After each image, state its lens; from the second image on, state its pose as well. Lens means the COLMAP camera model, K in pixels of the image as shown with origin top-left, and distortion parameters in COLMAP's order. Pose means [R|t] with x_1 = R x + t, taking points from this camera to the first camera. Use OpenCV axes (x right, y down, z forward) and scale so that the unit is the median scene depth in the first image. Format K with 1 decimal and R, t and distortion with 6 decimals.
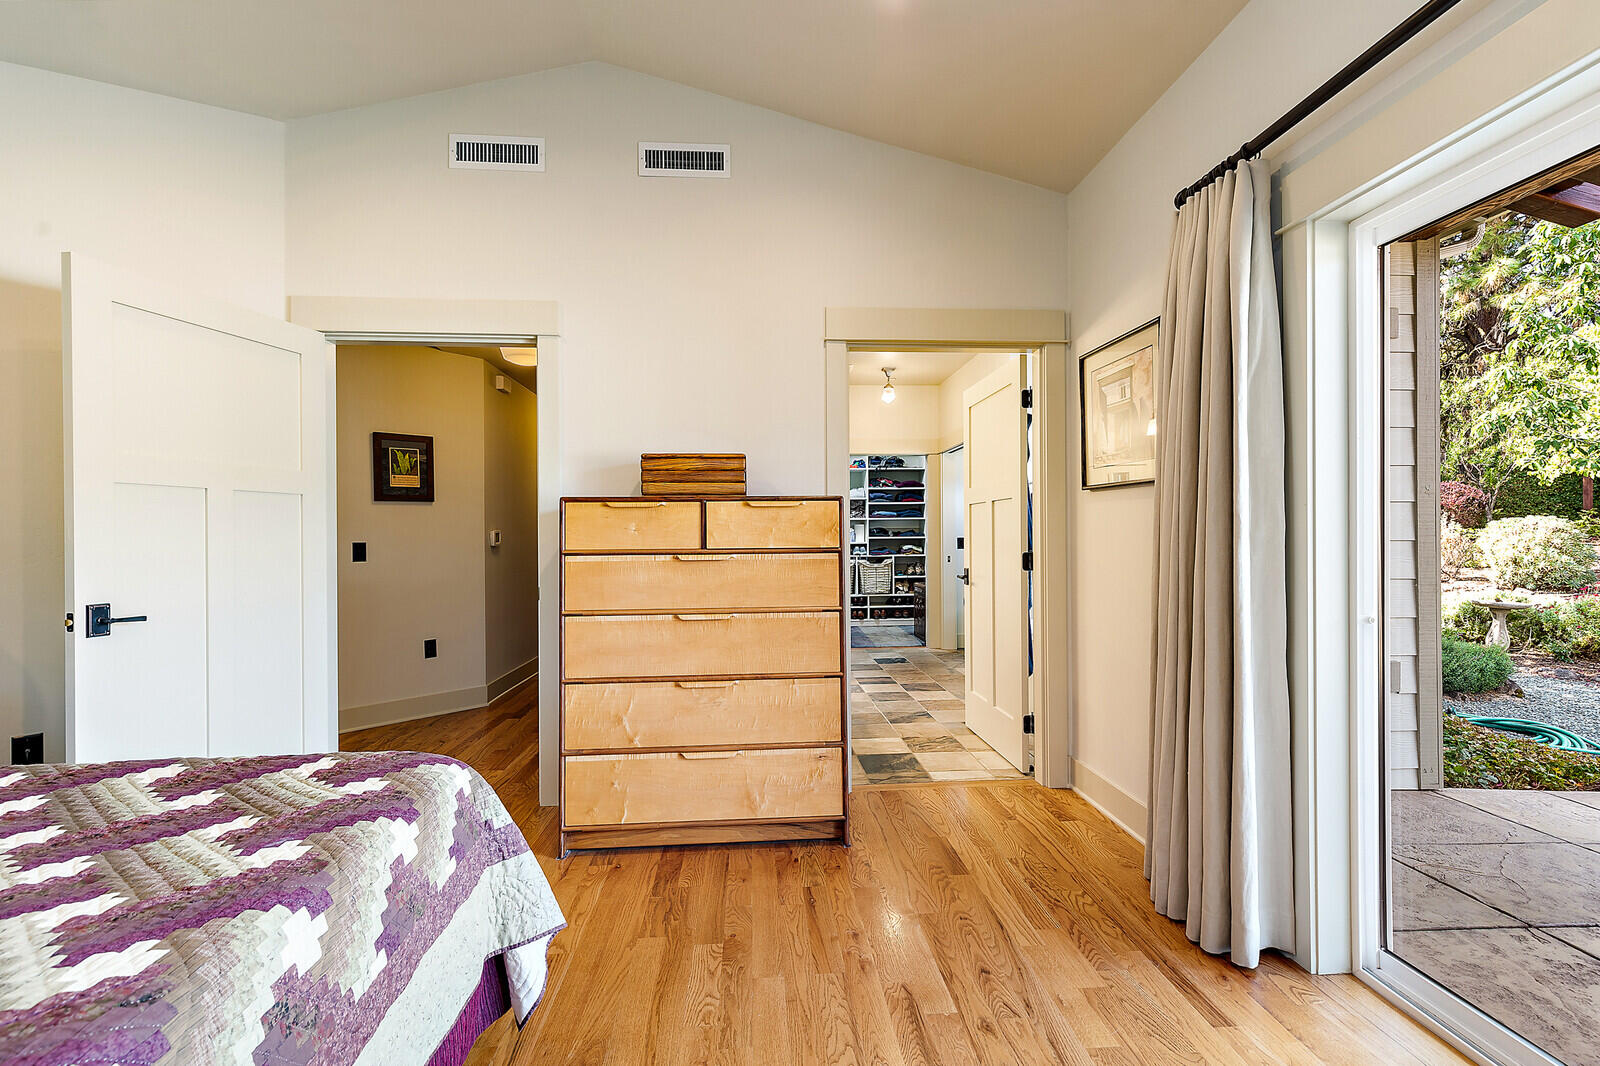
lens RADIAL K [[734.1, 0, 803.3], [0, 734.1, 550.2], [0, 0, 1]] dist [0.001128, 0.000002]
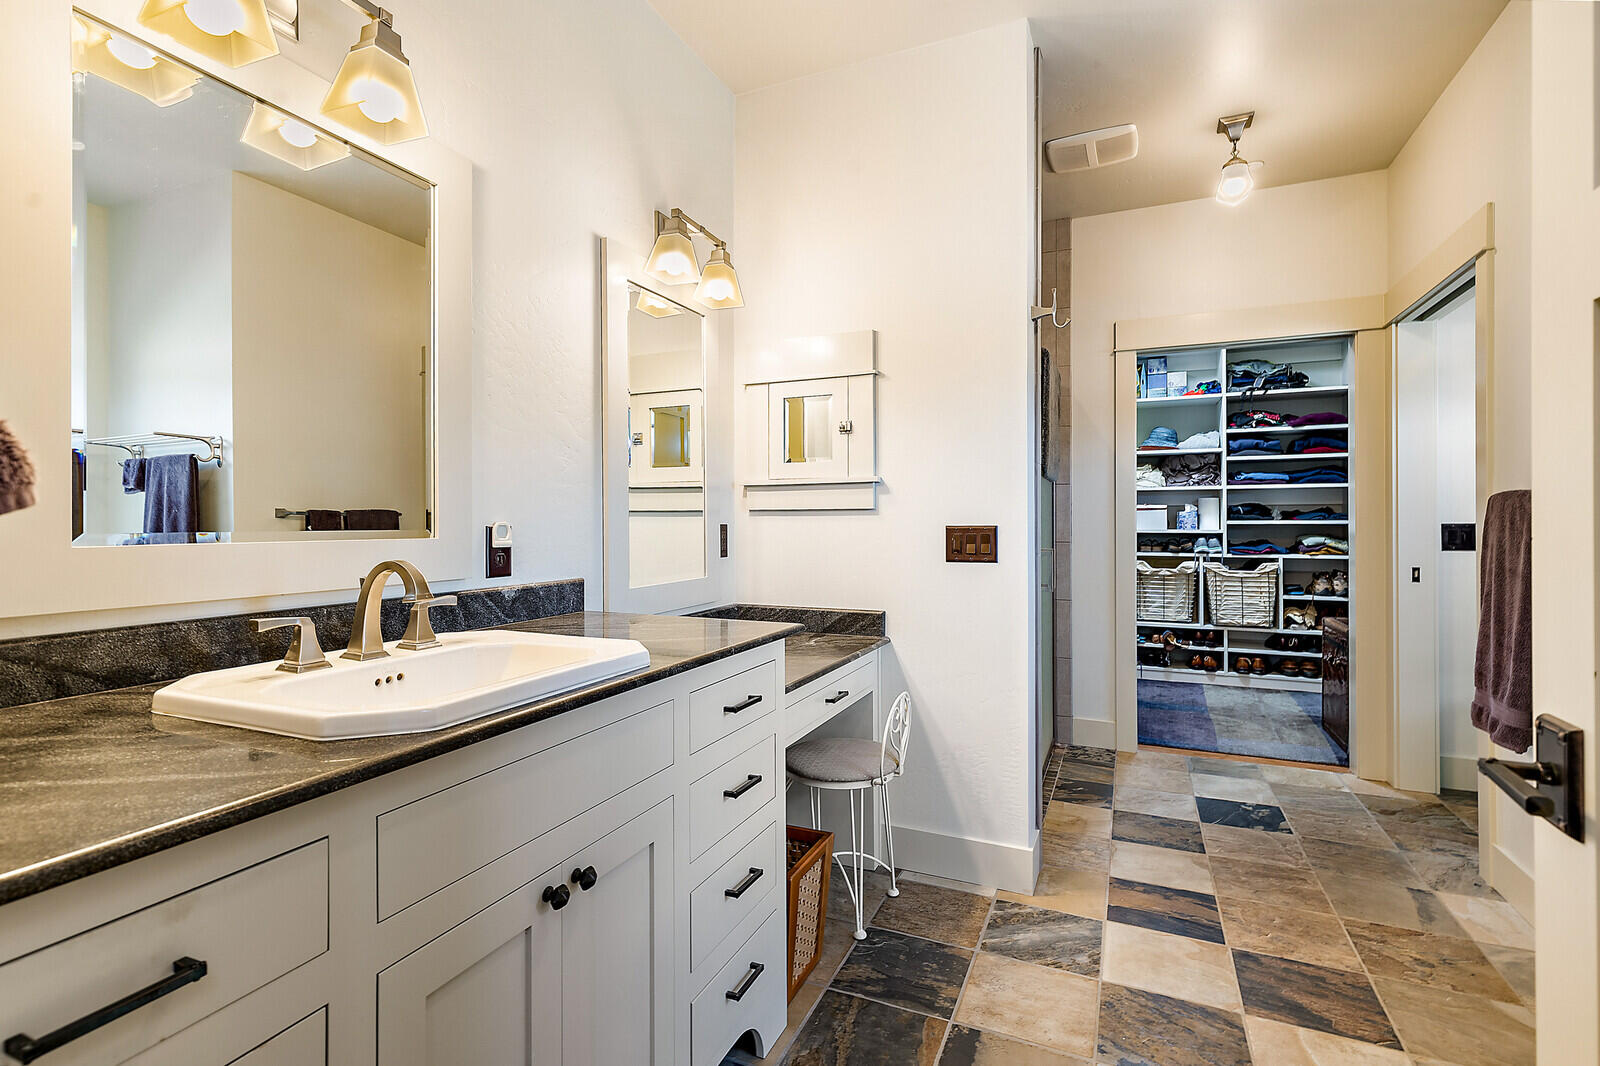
lens RADIAL K [[740.0, 0, 800.0], [0, 740.0, 533.0], [0, 0, 1]] dist [0.007776, -0.001414]
pose [[0.878849, 0.005811, -0.477065, 0.073527], [-0.008459, 0.999958, -0.003404, -0.004470], [0.477025, 0.007027, 0.878861, 0.368187]]
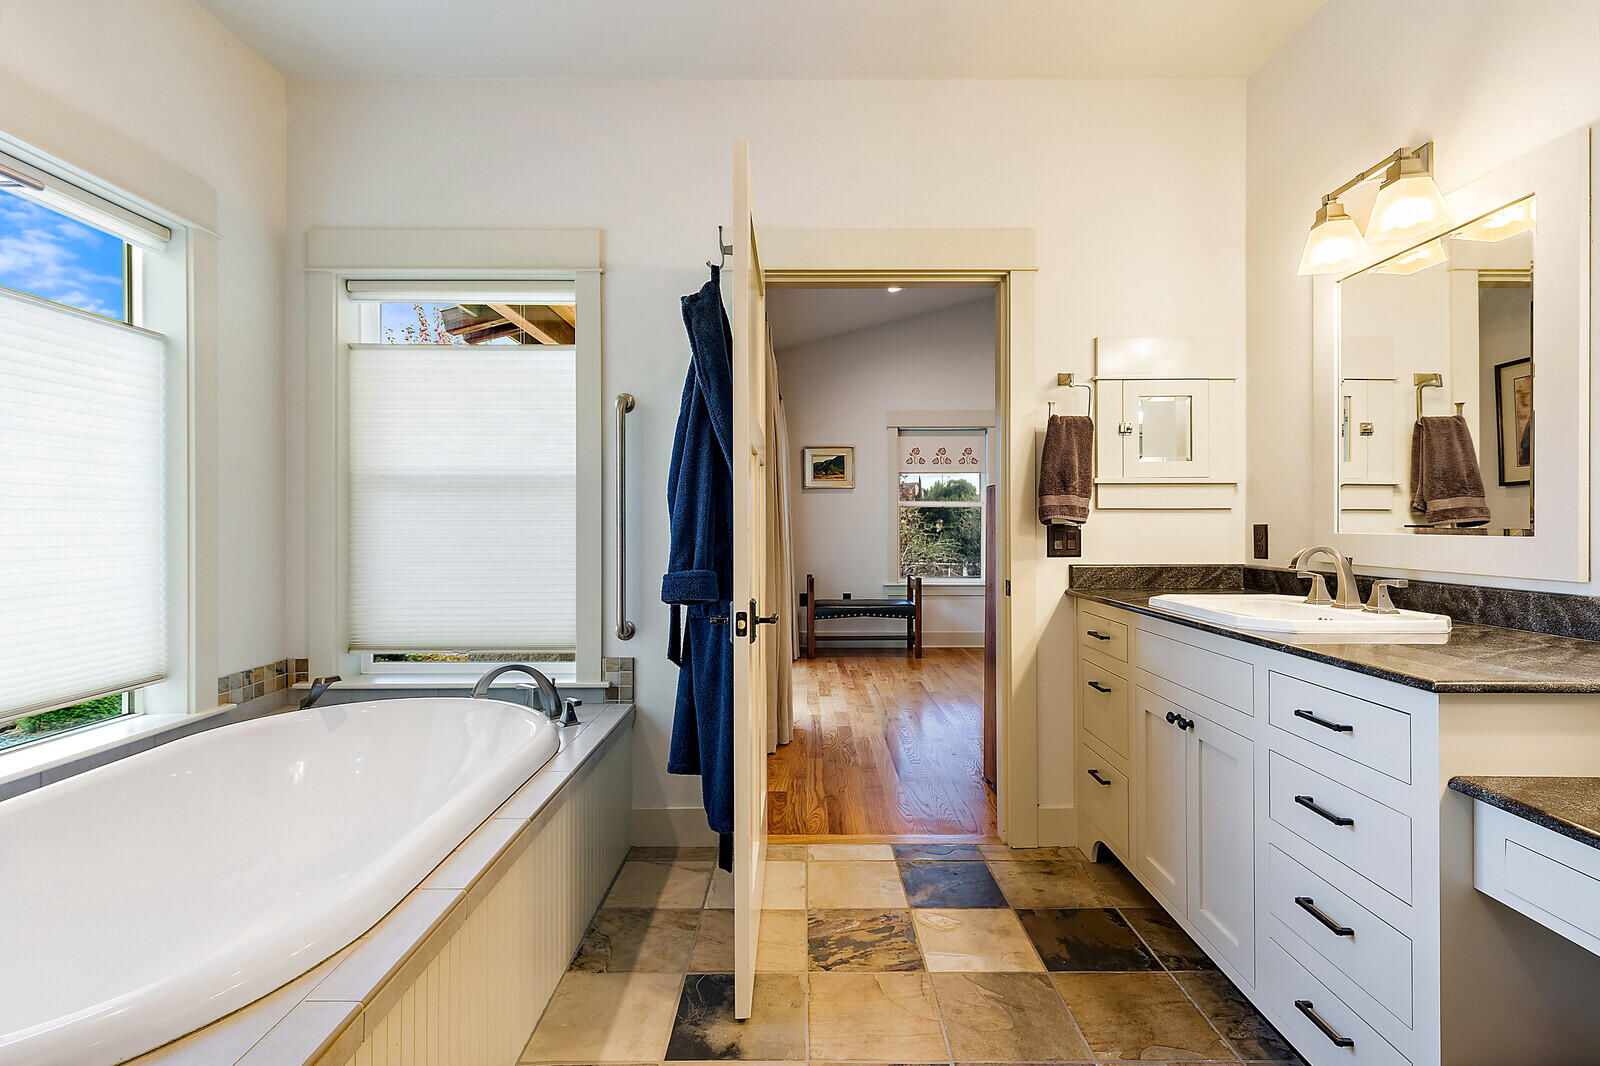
lens RADIAL K [[736.9, 0, 803.5], [0, 736.9, 507.8], [0, 0, 1]] dist [0.005006, 0.000007]
pose [[-0.997285, 0.011395, 0.072750, 0.080198], [0.010993, 0.999922, -0.005924, -0.011471], [-0.072812, -0.005108, -0.997333, 0.679772]]
